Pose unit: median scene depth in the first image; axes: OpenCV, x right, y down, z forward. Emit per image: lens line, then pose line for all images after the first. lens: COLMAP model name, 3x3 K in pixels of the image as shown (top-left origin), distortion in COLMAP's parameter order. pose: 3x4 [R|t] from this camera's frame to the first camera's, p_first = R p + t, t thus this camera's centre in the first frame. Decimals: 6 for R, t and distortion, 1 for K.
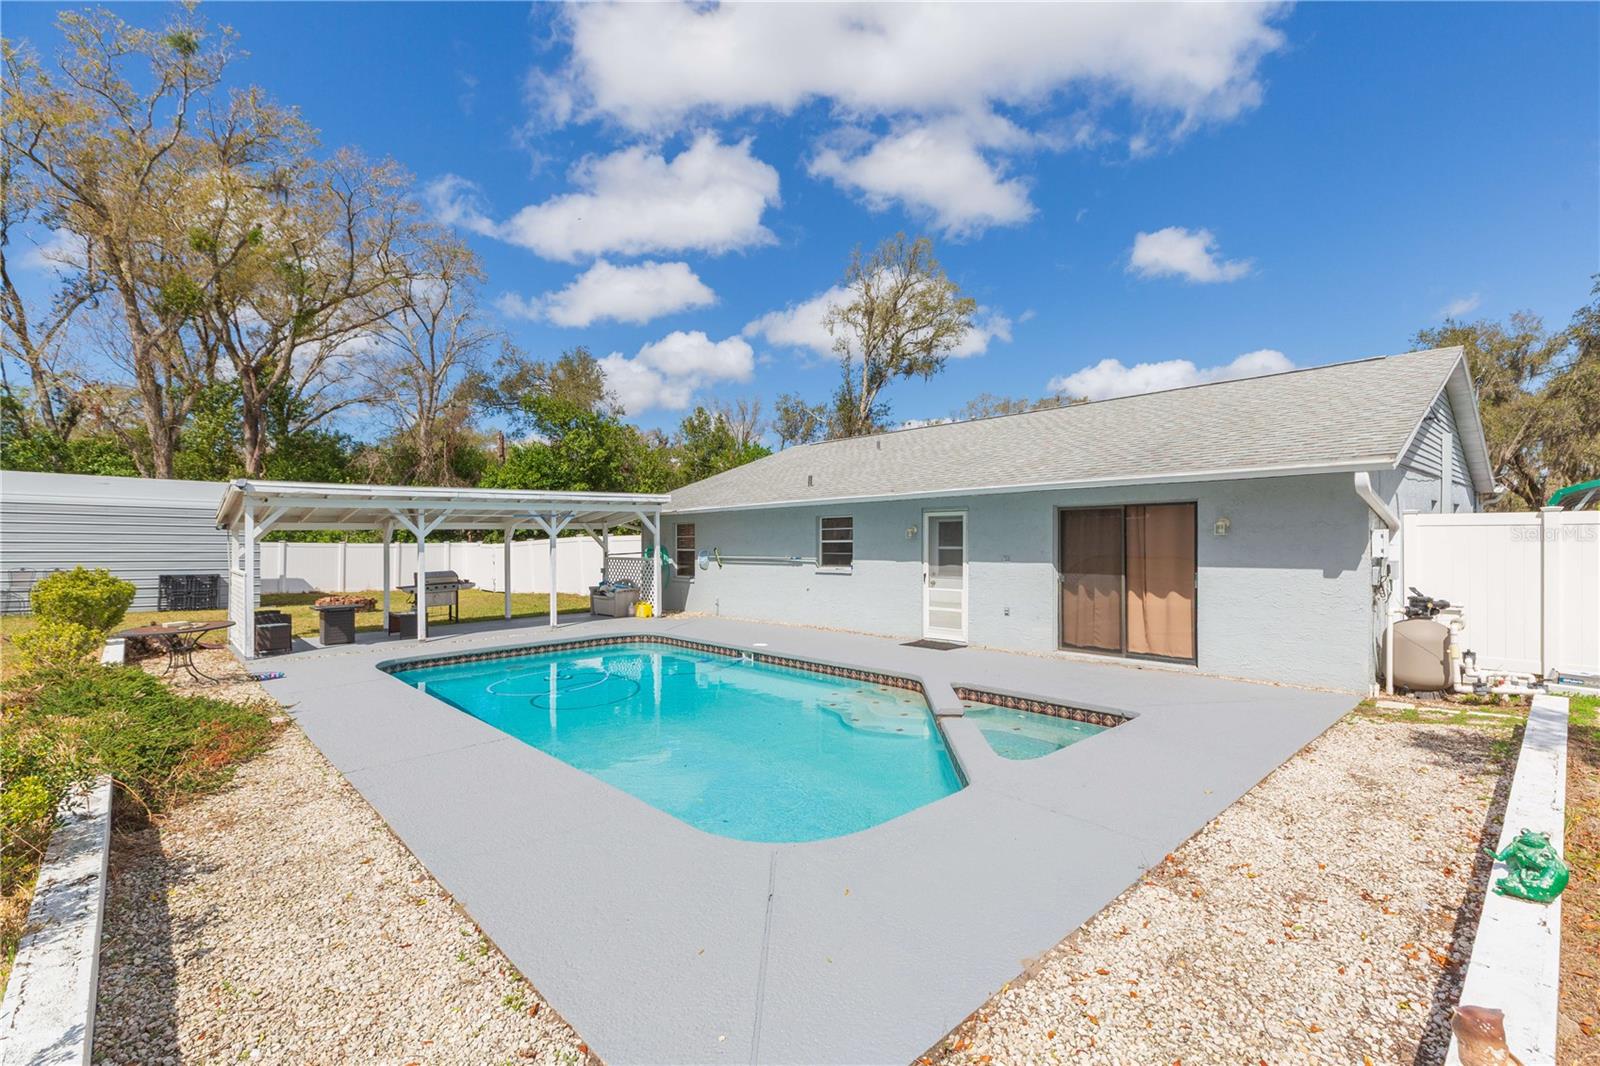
lens RADIAL K [[719.2, 0, 806.0], [0, 719.2, 531.8], [0, 0, 1]] dist [0.001272, 0.000814]
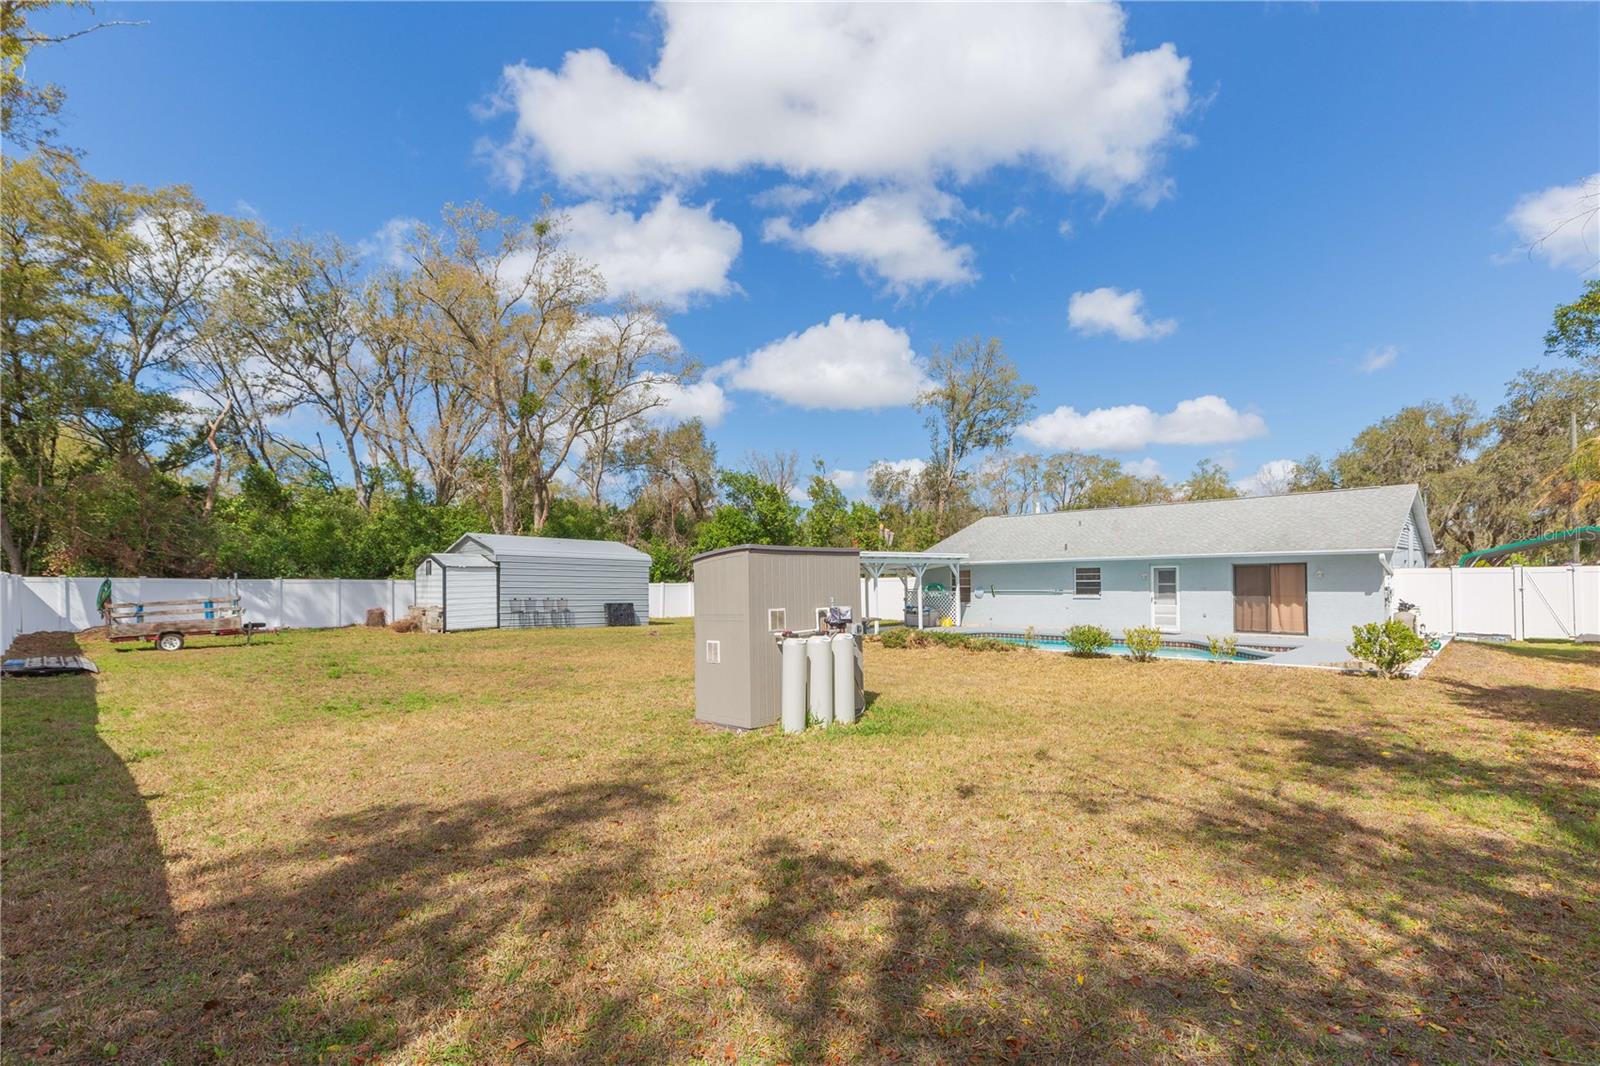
lens RADIAL K [[725.1, 0, 820.8], [0, 725.1, 550.7], [0, 0, 1]] dist [0.008601, 0.000073]
pose [[0.998530, 0.002909, 0.054124, -0.846259], [-0.001162, 0.999478, -0.032277, -0.003556], [-0.054190, 0.032166, 0.998012, -0.921977]]
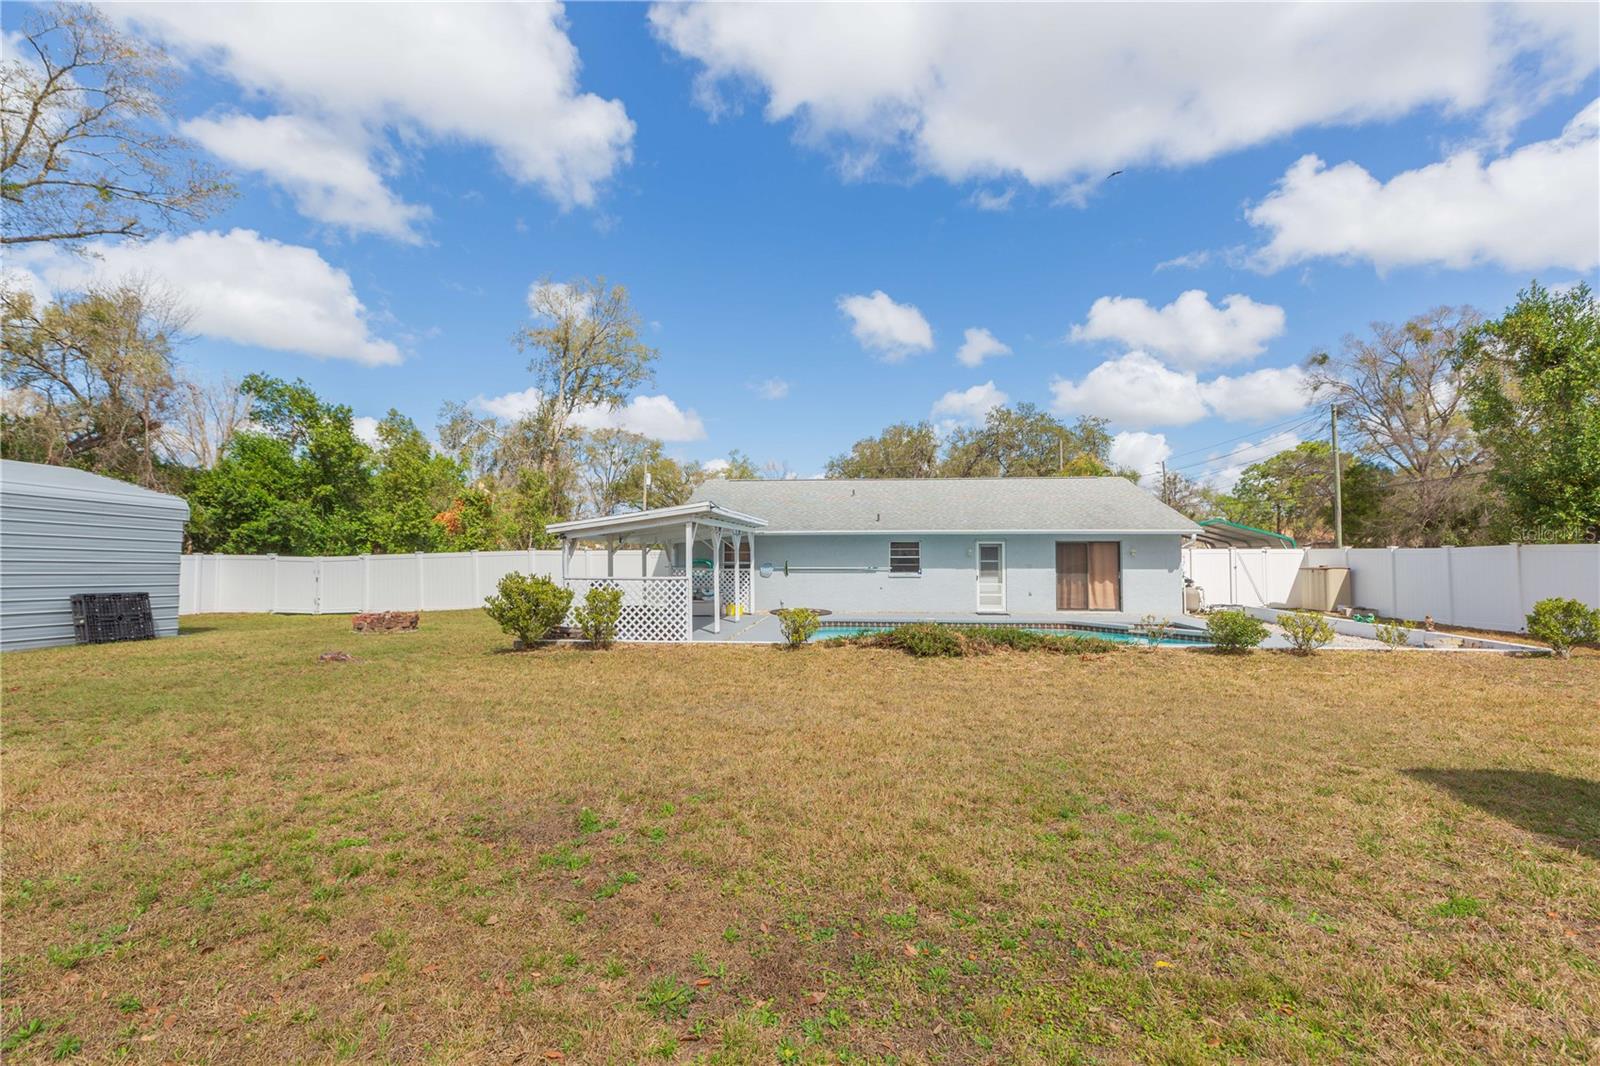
lens RADIAL K [[718.4, 0, 809.3], [0, 718.4, 514.4], [0, 0, 1]] dist [0.002921, -0.000333]
pose [[0.734478, 0.052919, 0.676566, -1.382352], [-0.015435, 0.998000, -0.061304, 0.023073], [-0.678457, 0.034584, 0.733825, -0.032522]]
